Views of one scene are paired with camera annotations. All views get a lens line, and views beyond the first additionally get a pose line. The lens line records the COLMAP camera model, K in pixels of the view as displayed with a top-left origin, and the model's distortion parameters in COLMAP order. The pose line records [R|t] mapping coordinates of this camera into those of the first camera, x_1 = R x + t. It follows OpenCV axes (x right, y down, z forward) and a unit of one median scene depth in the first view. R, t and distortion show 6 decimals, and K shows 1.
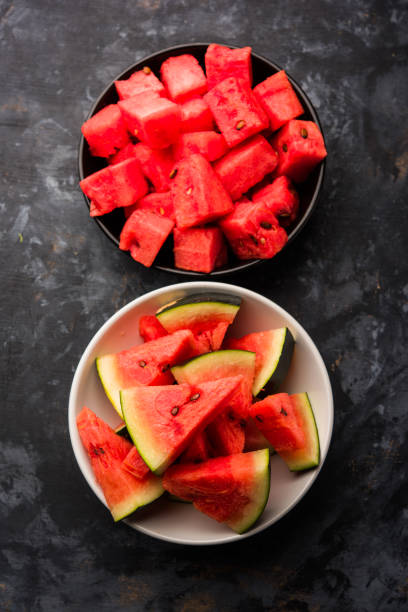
lens RADIAL K [[1051.4, 0, 204.0], [0, 1051.4, 306.0], [0, 0, 1]] dist [-0.022654, 0.413647]
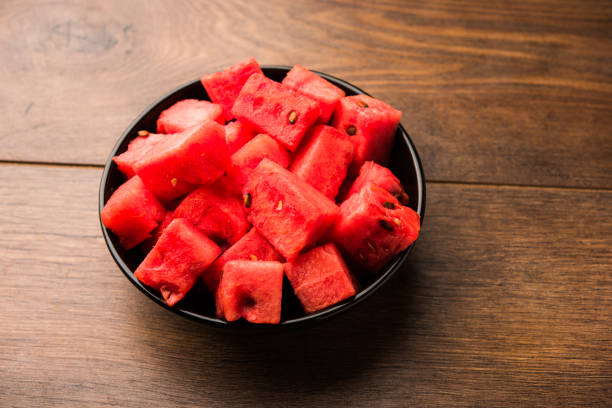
lens RADIAL K [[1051.4, 0, 306.0], [0, 1051.4, 204.0], [0, 0, 1]] dist [-0.022654, 0.413647]
pose [[0.859632, -0.400714, 0.316957, -0.225748], [0.498066, 0.795513, -0.345094, 0.149811], [-0.113860, 0.454519, 0.883430, 0.337270]]
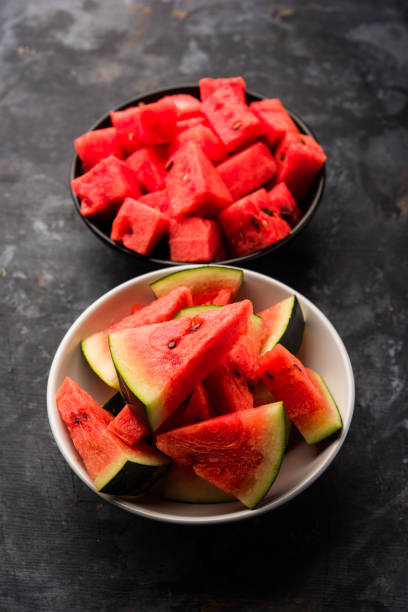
lens RADIAL K [[1051.4, 0, 204.0], [0, 1051.4, 306.0], [0, 0, 1]] dist [-0.022654, 0.413647]
pose [[0.999792, -0.005294, 0.019699, -0.016564], [0.013561, 0.893904, -0.448053, 0.414703], [-0.015237, 0.448227, 0.893790, 0.192123]]
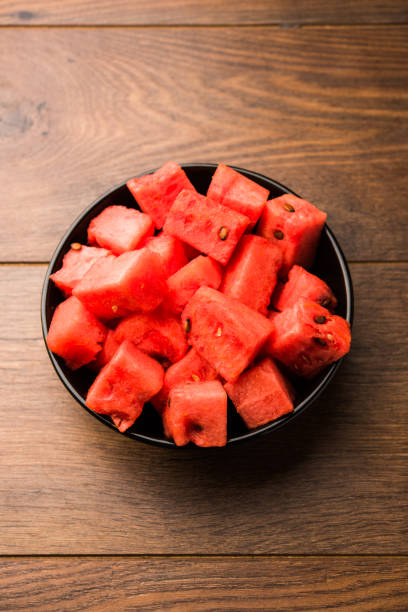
lens RADIAL K [[1051.4, 0, 204.0], [0, 1051.4, 306.0], [0, 0, 1]] dist [-0.022654, 0.413647]
pose [[0.830451, -0.503928, 0.237504, -0.192425], [0.546015, 0.820858, -0.167513, -0.001174], [-0.110542, 0.268792, 0.956834, 0.248893]]
